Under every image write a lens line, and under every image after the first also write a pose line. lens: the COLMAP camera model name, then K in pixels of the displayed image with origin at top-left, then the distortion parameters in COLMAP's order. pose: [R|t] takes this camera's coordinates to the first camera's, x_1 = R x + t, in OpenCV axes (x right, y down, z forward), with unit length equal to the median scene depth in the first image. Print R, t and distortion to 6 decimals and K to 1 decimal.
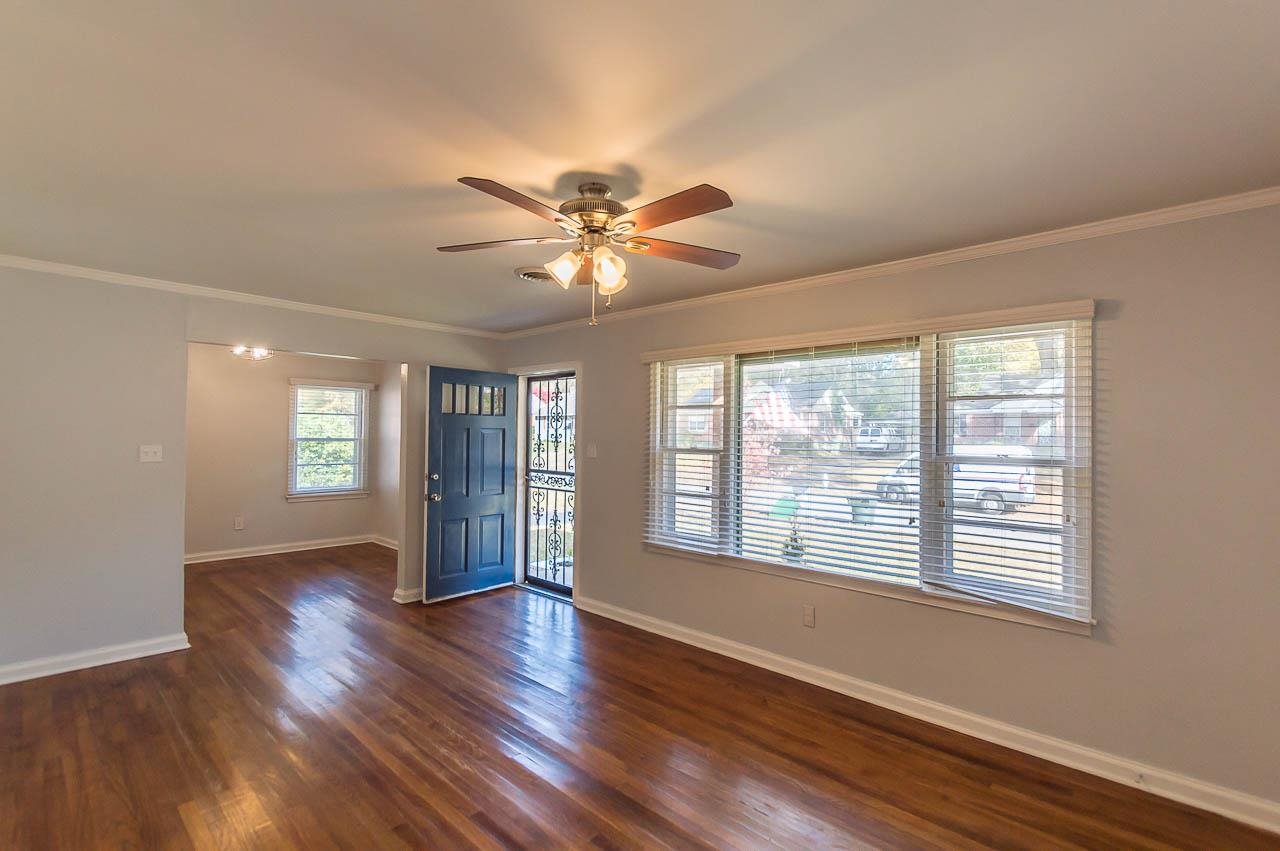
lens RADIAL K [[589.9, 0, 650.7], [0, 589.9, 429.7], [0, 0, 1]] dist [0.002895, 0.000426]
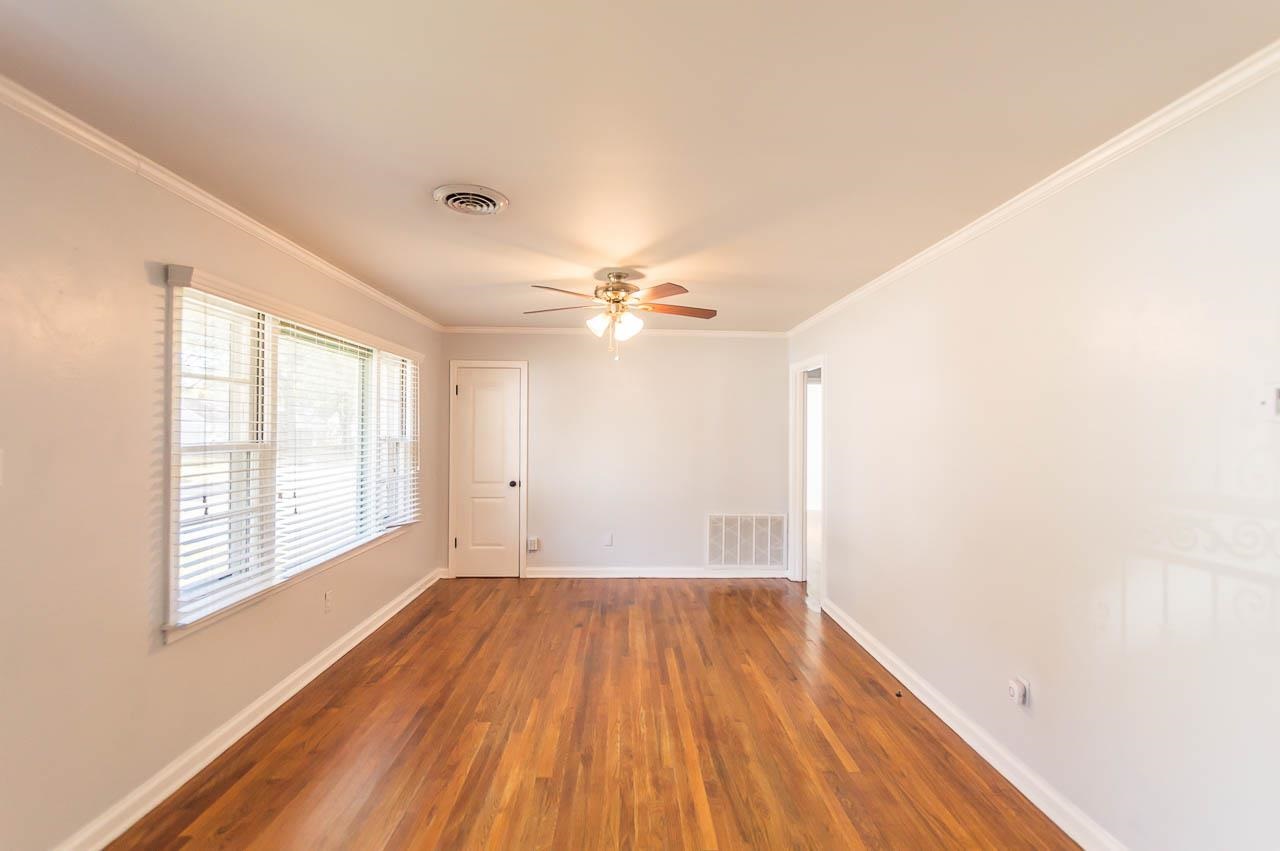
lens RADIAL K [[589.9, 0, 644.6], [0, 589.9, 426.0], [0, 0, 1]] dist [0.002895, 0.000426]
pose [[-0.699936, -0.019629, 0.713936, -1.118620], [-0.026993, 0.999635, 0.001021, -0.001805], [-0.713695, -0.018557, -0.700211, 1.785574]]
